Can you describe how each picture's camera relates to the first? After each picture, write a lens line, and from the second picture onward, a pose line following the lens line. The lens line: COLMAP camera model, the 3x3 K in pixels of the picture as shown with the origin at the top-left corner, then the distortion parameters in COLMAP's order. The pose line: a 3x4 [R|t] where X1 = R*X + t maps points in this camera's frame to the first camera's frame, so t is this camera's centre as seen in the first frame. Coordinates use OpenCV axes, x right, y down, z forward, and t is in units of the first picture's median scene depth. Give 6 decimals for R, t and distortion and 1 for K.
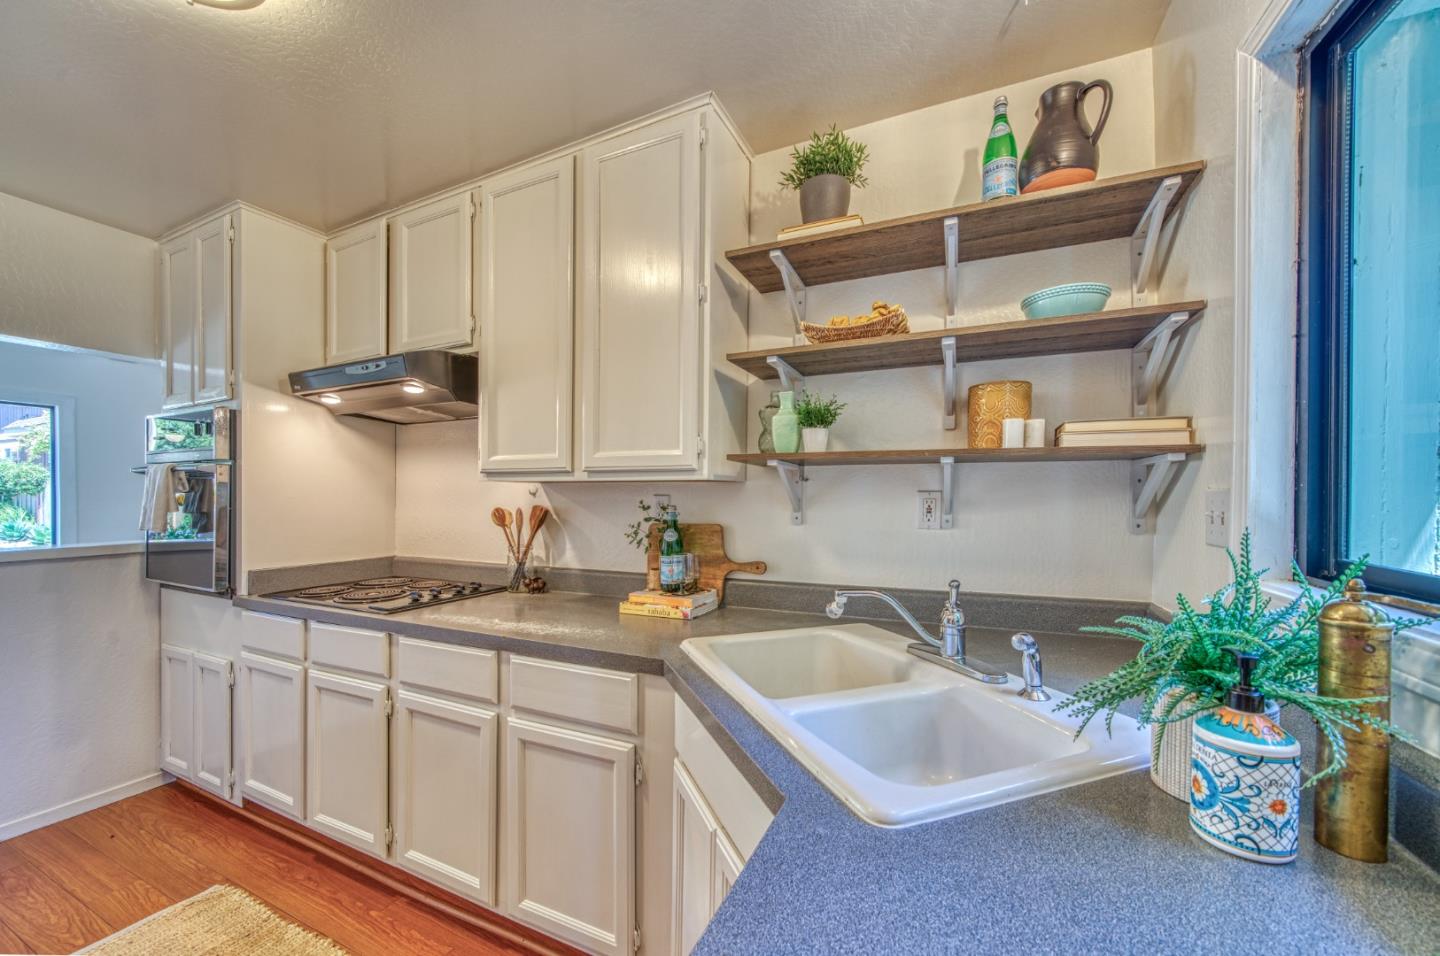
lens RADIAL K [[575.7, 0, 718.2], [0, 575.7, 493.2], [0, 0, 1]] dist [-0.007916, 0.002783]
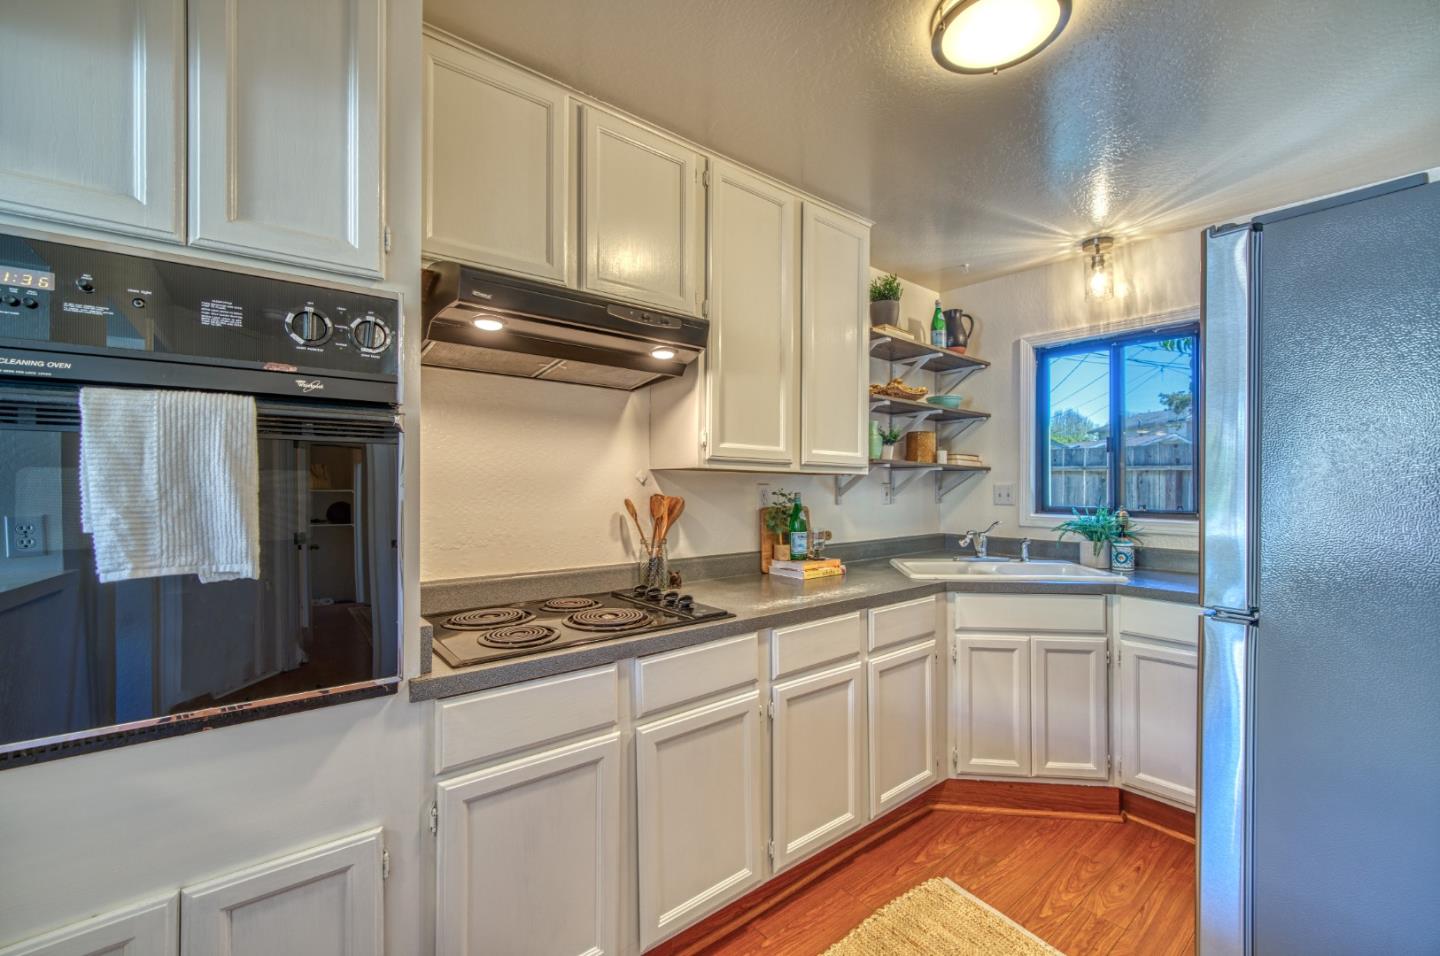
lens RADIAL K [[547.0, 0, 722.1], [0, 547.0, 480.6], [0, 0, 1]] dist [-0.010233, 0.000309]
pose [[0.453693, 0.011474, 0.891084, -1.222901], [0.000166, 0.999916, -0.012960, 0.011733], [-0.891158, 0.006028, 0.453653, 0.579595]]
